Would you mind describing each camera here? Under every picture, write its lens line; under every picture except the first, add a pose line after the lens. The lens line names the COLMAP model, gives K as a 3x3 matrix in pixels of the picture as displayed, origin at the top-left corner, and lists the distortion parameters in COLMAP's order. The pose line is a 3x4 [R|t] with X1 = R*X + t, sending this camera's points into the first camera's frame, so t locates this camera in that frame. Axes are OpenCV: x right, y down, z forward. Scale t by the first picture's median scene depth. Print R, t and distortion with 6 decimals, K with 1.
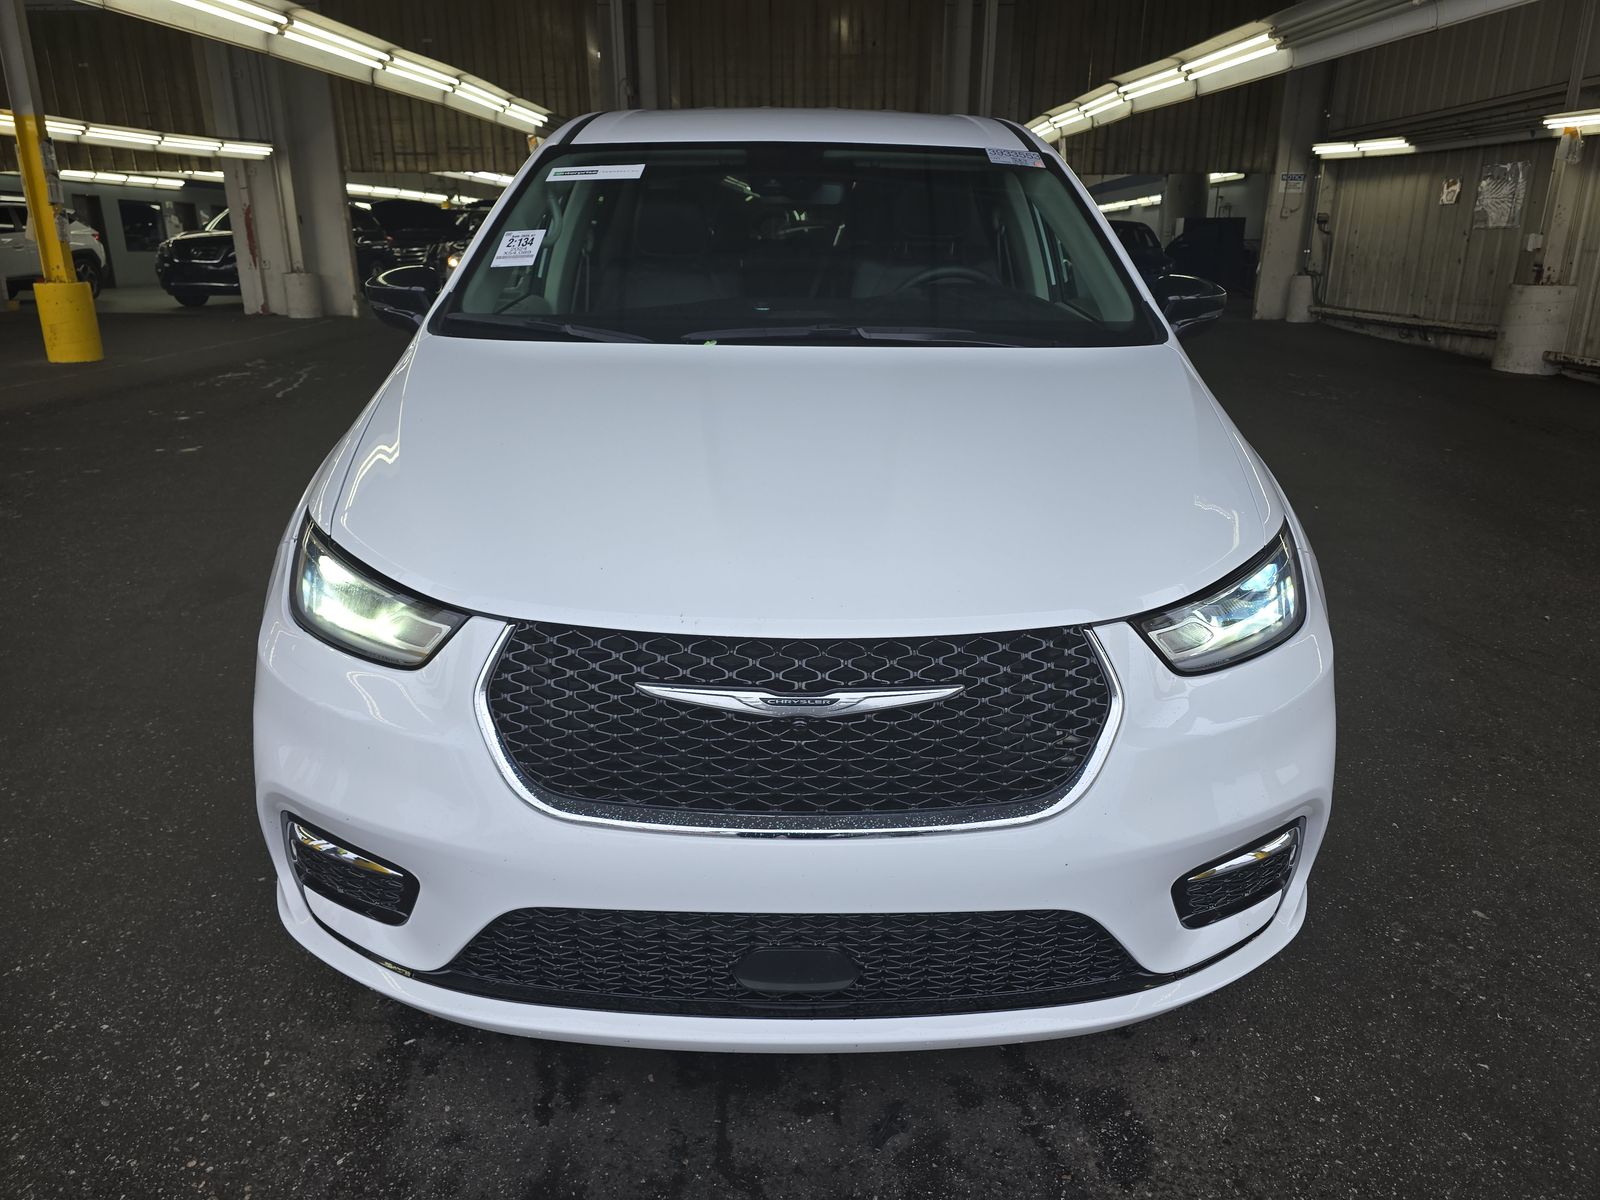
lens RADIAL K [[1054.6, 0, 802.4], [0, 1054.6, 592.3], [0, 0, 1]] dist [0.045758, -0.046018]
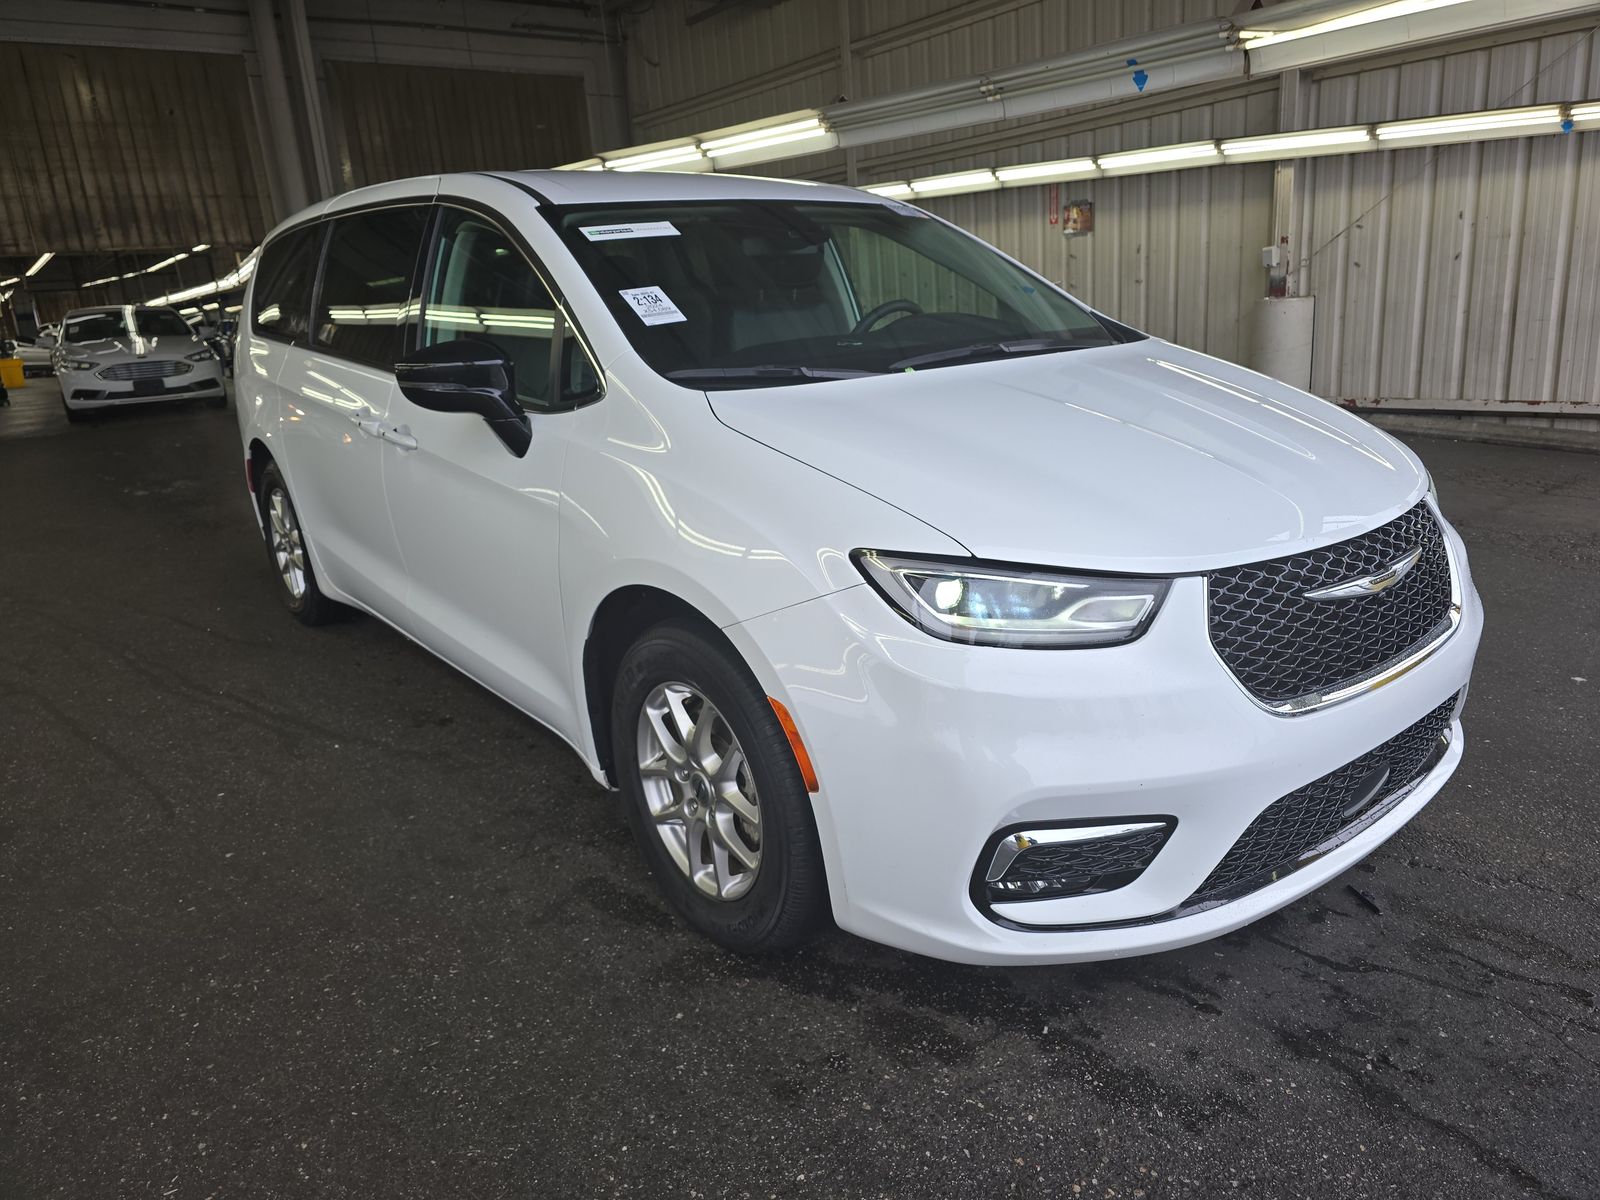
lens RADIAL K [[1054.6, 0, 798.3], [0, 1054.6, 600.1], [0, 0, 1]] dist [0.045758, -0.046018]
pose [[0.787812, -0.223896, 0.573779, -0.877853], [0.256719, 0.966175, 0.024534, -0.060089], [-0.559864, 0.127972, 0.818642, 0.189572]]
